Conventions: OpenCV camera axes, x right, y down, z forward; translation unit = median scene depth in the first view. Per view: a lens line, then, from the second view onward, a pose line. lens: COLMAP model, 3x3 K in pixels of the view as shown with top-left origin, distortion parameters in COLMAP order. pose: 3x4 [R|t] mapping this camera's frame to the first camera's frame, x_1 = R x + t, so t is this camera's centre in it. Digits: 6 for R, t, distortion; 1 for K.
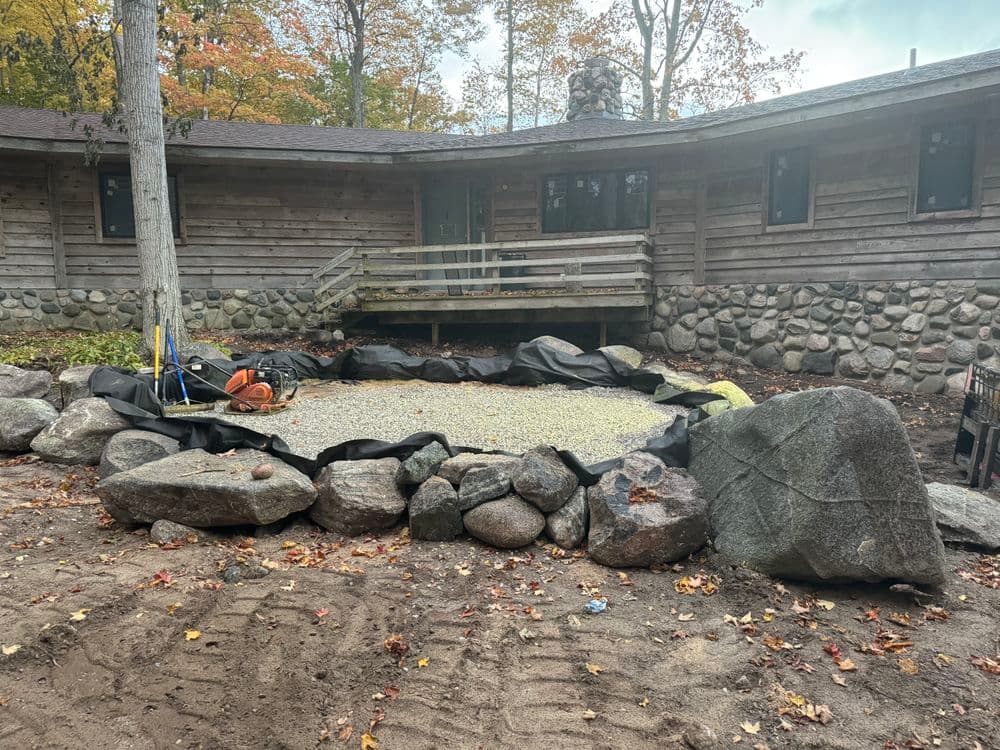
lens RADIAL K [[737.2, 0, 500.0], [0, 737.2, 375.0], [0, 0, 1]] dist [0.111225, -0.161387]
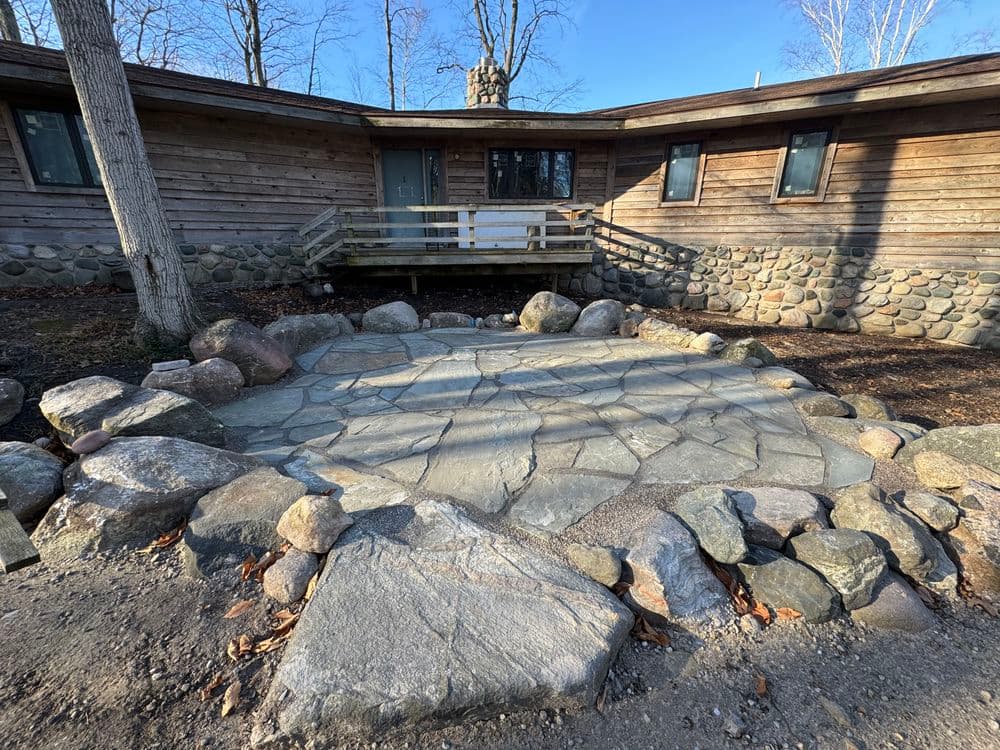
lens RADIAL K [[402.8, 0, 495.5], [0, 402.8, 374.4], [0, 0, 1]] dist [-0.000879, 0.000478]
pose [[0.939260, -0.098785, 0.328682, -0.211250], [0.024978, 0.974817, 0.221602, -0.059912], [-0.342296, -0.199932, 0.918074, 0.353425]]
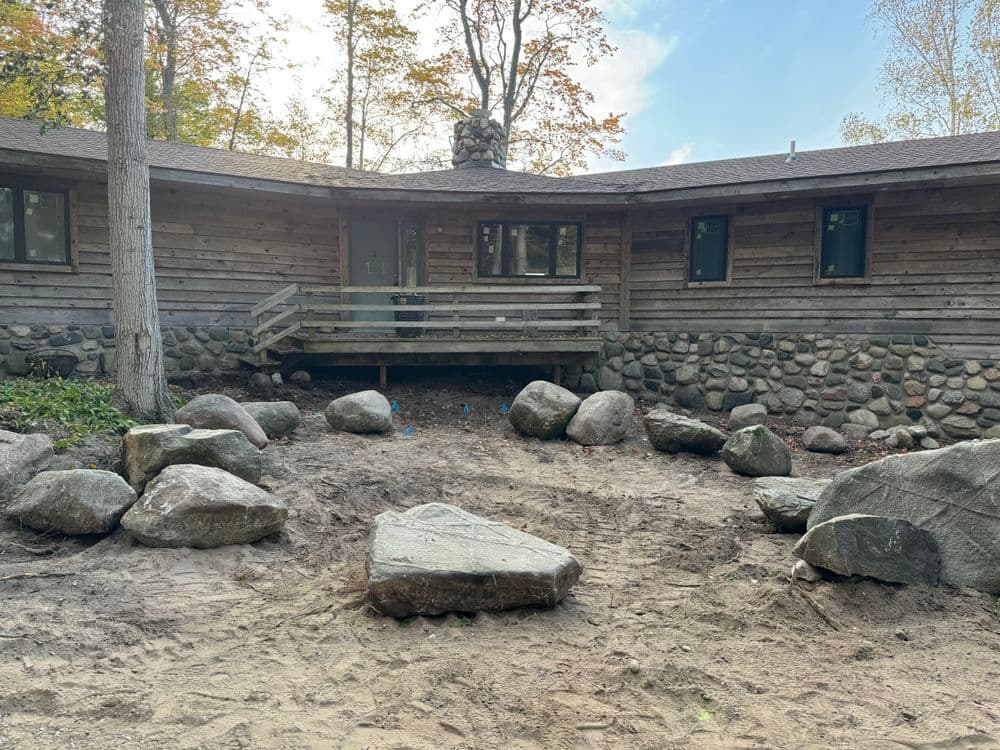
lens RADIAL K [[737.2, 0, 500.0], [0, 737.2, 375.0], [0, 0, 1]] dist [0.111225, -0.161387]
pose [[0.936927, -0.004347, 0.349499, -0.307331], [0.018296, 0.999162, -0.036619, -0.021360], [-0.349047, 0.040704, 0.936221, 0.047096]]
